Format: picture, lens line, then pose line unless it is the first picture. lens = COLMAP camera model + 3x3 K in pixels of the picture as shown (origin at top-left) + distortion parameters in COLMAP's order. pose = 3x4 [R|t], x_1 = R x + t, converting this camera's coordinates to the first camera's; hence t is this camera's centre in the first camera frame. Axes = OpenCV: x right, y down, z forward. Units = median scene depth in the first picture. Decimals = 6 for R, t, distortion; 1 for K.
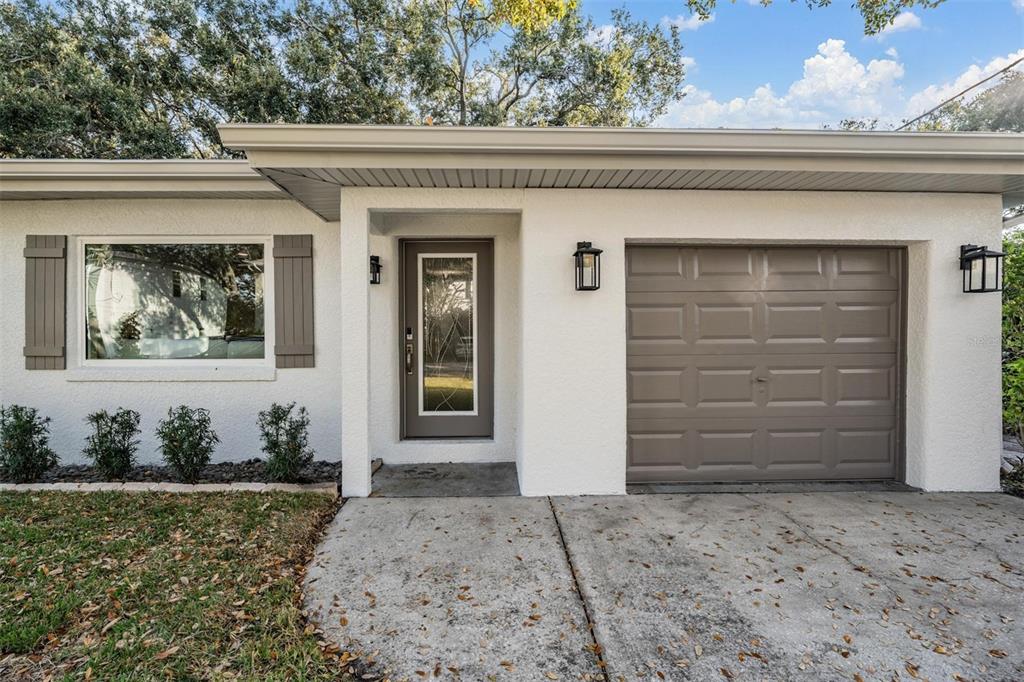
lens RADIAL K [[453.8, 0, 512.0], [0, 453.8, 341.0], [0, 0, 1]] dist [0.001087, -0.000027]
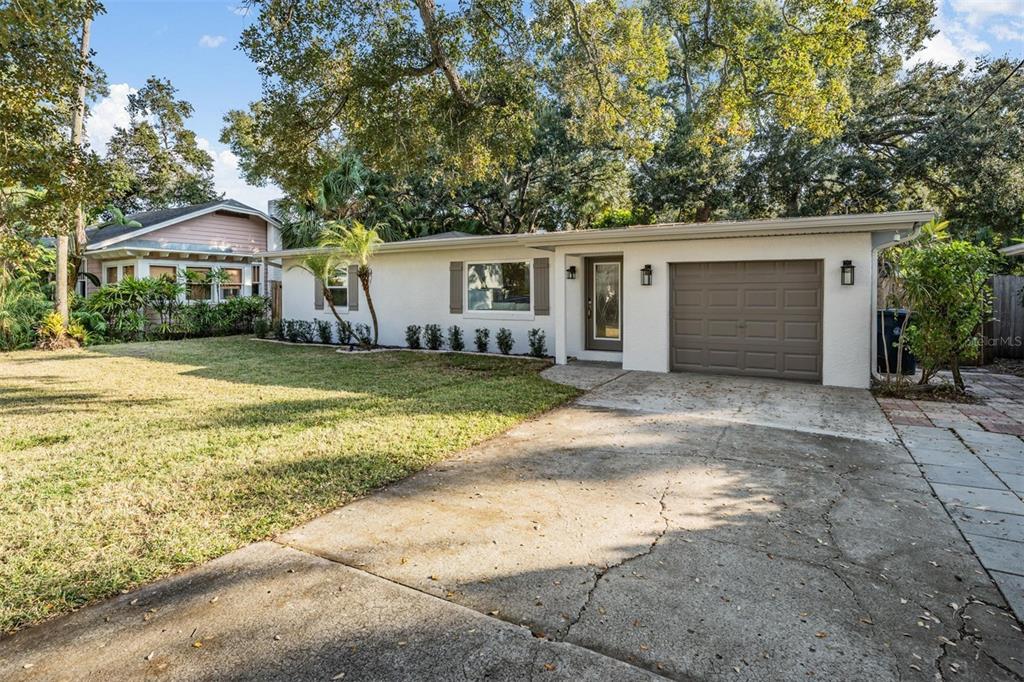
lens RADIAL K [[519.3, 0, 510.8], [0, 519.3, 296.8], [0, 0, 1]] dist [-0.000612, 0.000004]
pose [[0.850972, 0.005815, -0.525179, 0.889531], [-0.002046, 0.999968, 0.007757, -0.064624], [0.525207, -0.005527, 0.850957, -1.524464]]
